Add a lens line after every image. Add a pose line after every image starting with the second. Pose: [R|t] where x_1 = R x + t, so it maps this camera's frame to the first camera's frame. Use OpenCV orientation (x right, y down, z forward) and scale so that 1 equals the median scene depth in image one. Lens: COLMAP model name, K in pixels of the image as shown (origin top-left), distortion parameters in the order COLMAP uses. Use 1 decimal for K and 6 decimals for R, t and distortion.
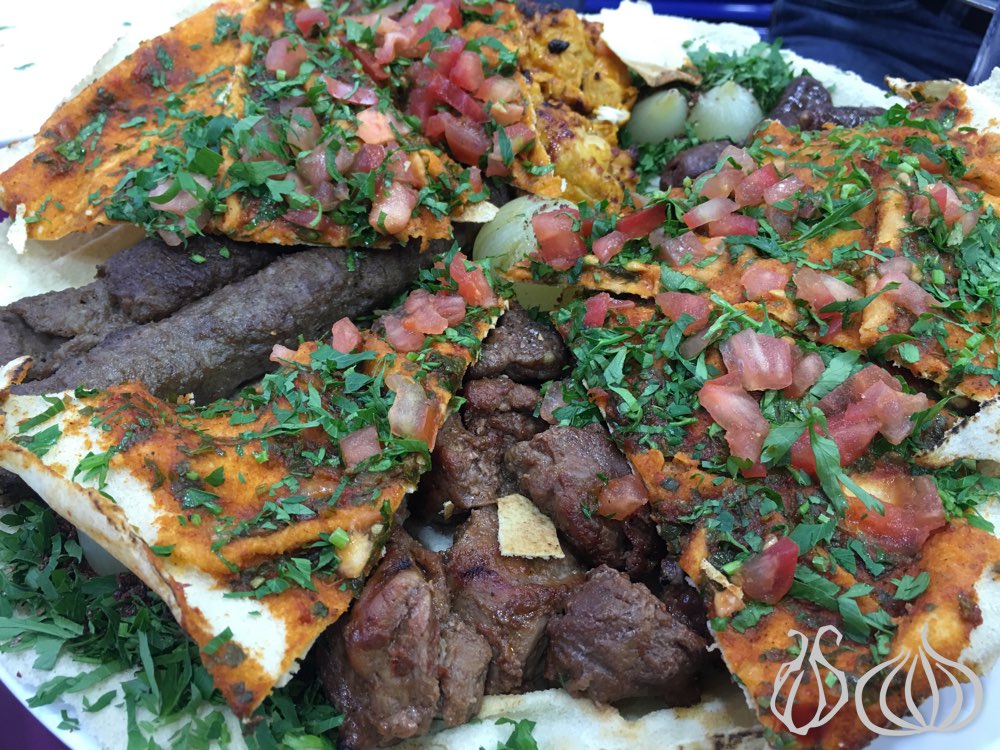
lens RADIAL K [[885.4, 0, 499.2], [0, 885.4, 367.0], [0, 0, 1]] dist [0.078107, -0.154429]
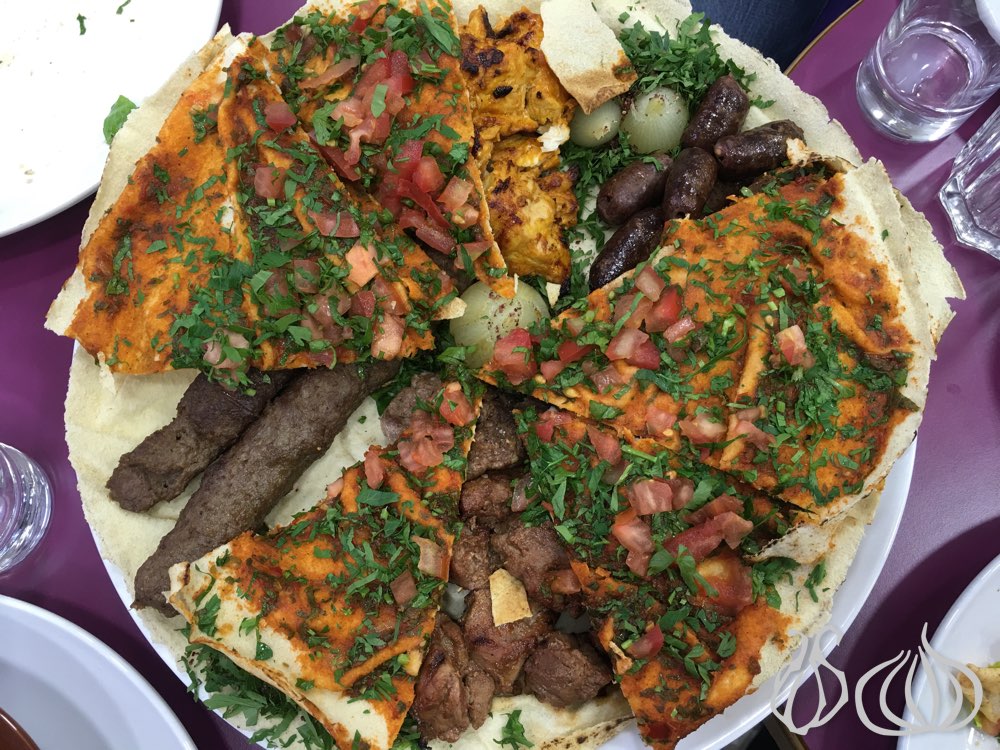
lens RADIAL K [[885.4, 0, 499.2], [0, 885.4, 367.0], [0, 0, 1]] dist [0.078107, -0.154429]
pose [[0.996011, -0.089225, 0.000489, 0.048468], [0.076434, 0.856027, 0.511249, -0.973787], [-0.046035, -0.509172, 0.859433, -0.186009]]
